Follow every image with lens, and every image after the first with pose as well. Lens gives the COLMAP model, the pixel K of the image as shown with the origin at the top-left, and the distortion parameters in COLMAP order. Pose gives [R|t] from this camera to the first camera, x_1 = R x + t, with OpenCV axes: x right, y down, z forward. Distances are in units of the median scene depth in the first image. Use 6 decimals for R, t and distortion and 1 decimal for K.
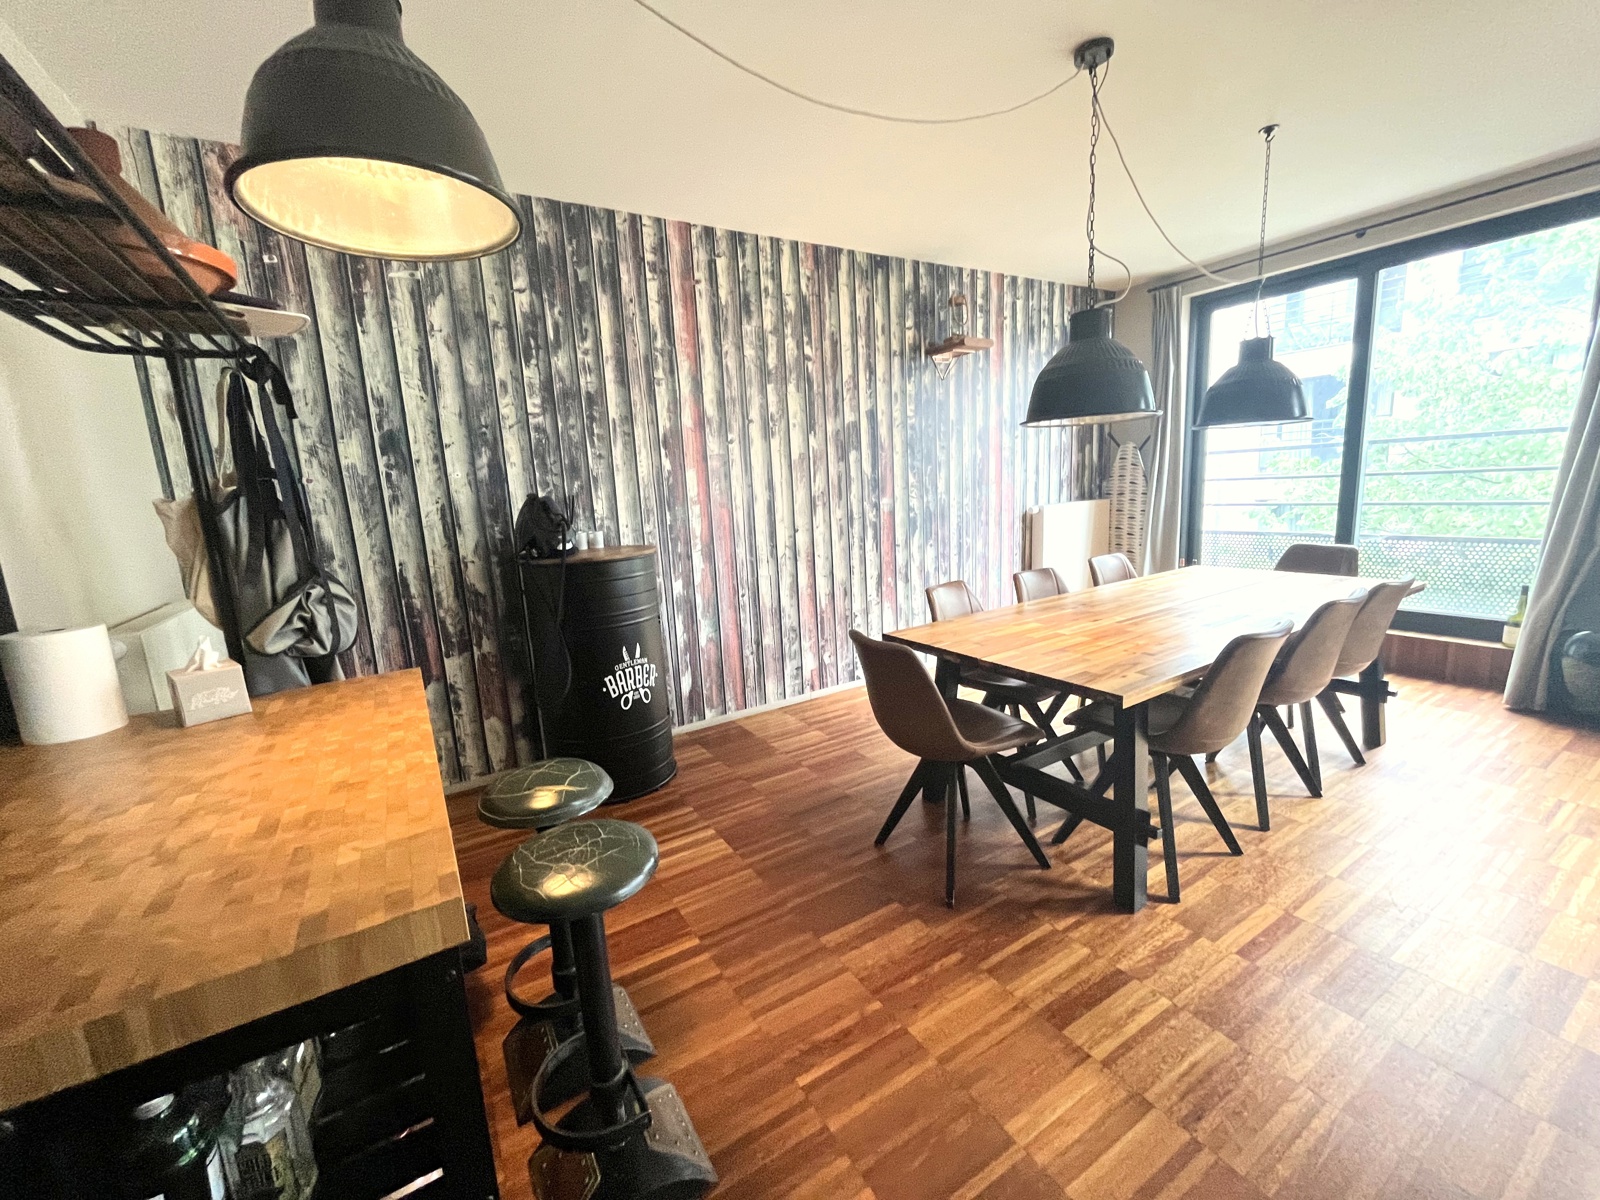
lens RADIAL K [[647.2, 0, 796.1], [0, 647.2, 599.0], [0, 0, 1]] dist [-0.003365, -0.000326]
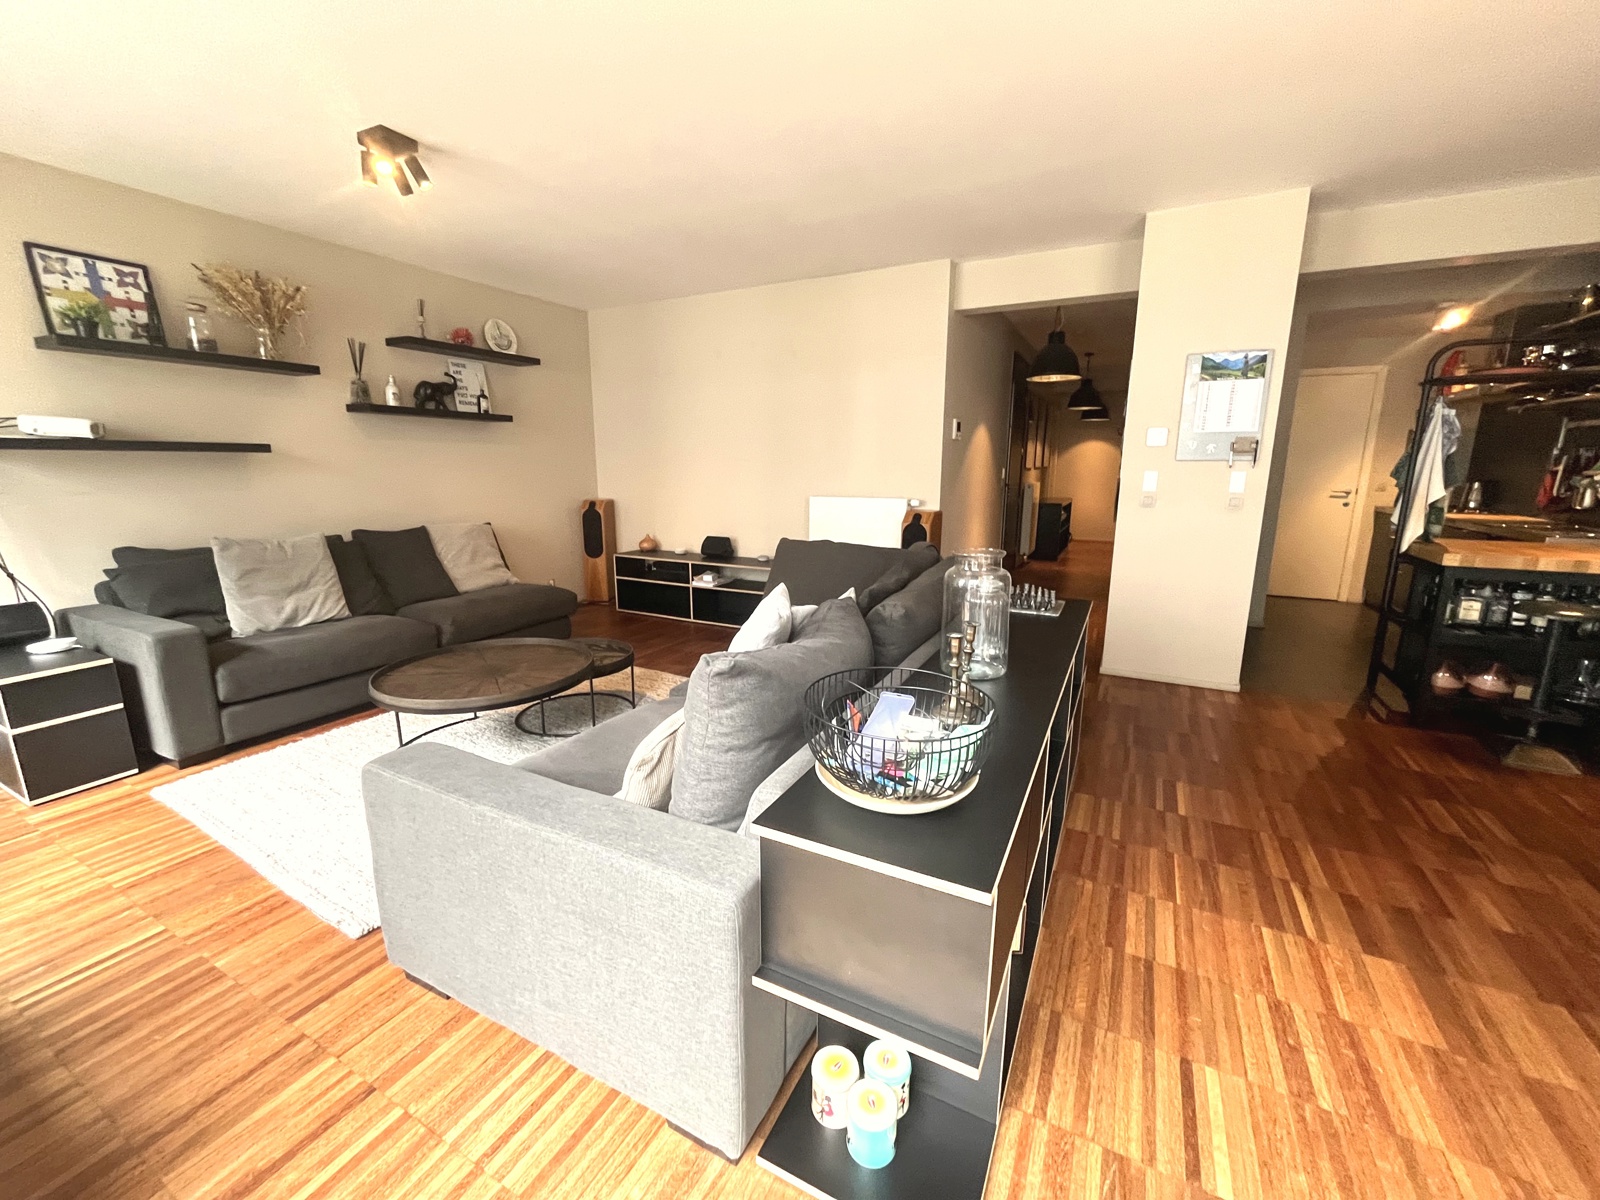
lens RADIAL K [[647.2, 0, 796.1], [0, 647.2, 599.0], [0, 0, 1]] dist [-0.003365, -0.000326]
pose [[-0.856921, 0.160268, -0.489898, 1.078853], [-0.042487, 0.925236, 0.377005, -0.136919], [0.513693, 0.343878, -0.786046, 0.465094]]
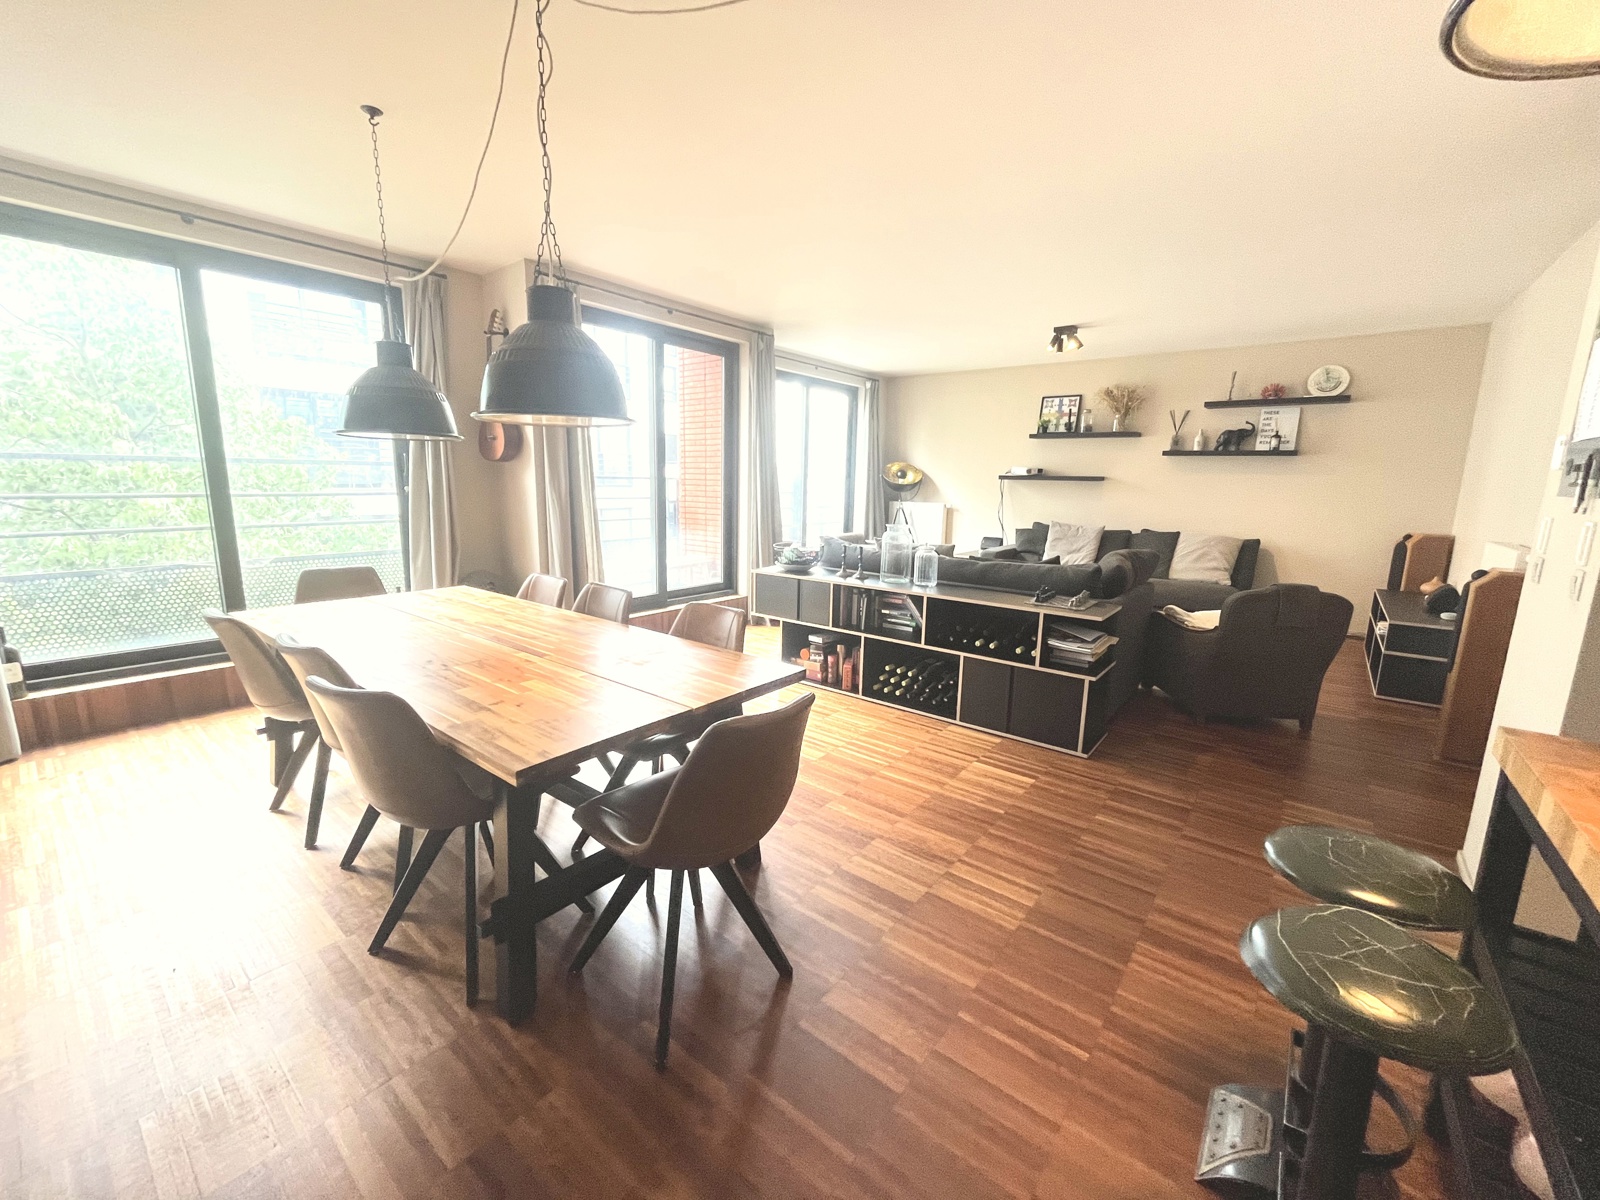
lens RADIAL K [[643.0, 0, 800.0], [0, 643.0, 600.0], [0, 0, 1]] dist [-0.003769, -0.000277]
pose [[-0.345640, -0.129704, 0.929360, -0.296475], [0.164427, 0.966706, 0.196069, -0.109619], [-0.923849, 0.220582, -0.312806, 0.661646]]
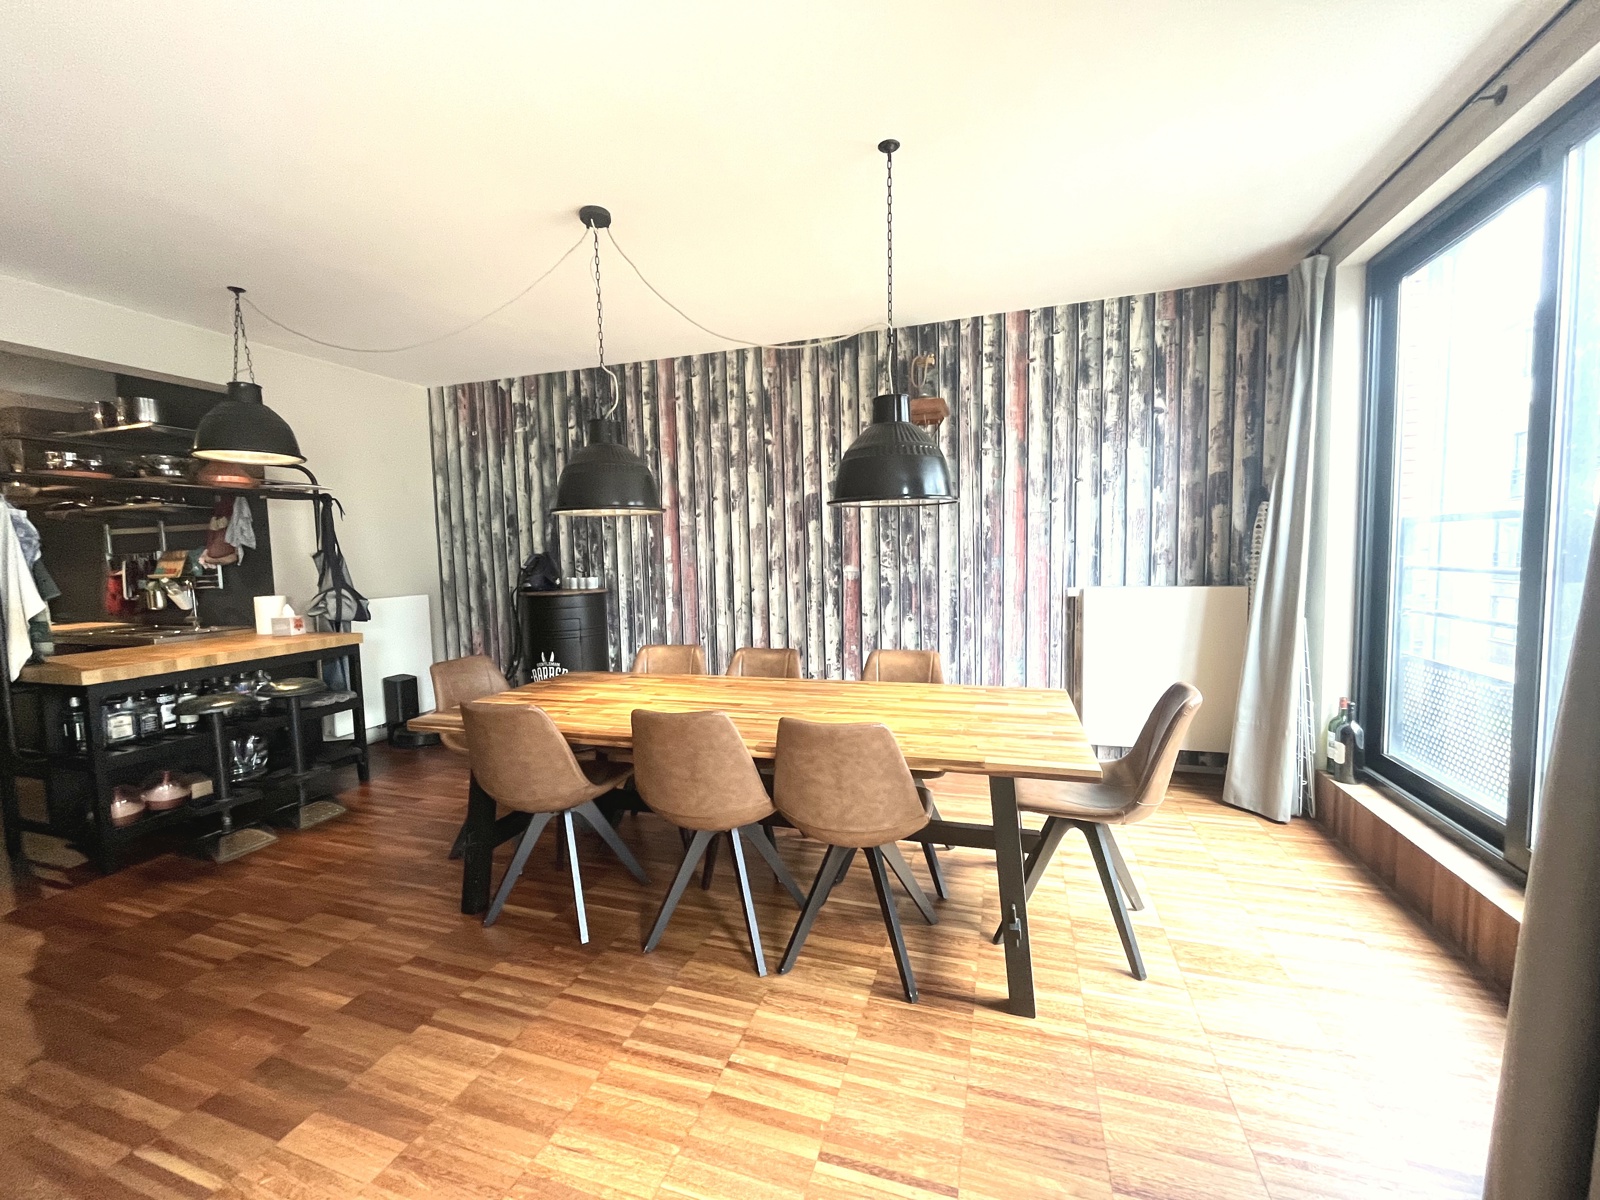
lens RADIAL K [[647.2, 0, 796.1], [0, 647.2, 599.0], [0, 0, 1]] dist [-0.003365, -0.000326]
pose [[0.647053, 0.096786, -0.756277, 1.001311], [-0.145564, 0.989347, 0.002073, -0.111927], [0.748421, 0.108745, 0.654249, 0.333385]]
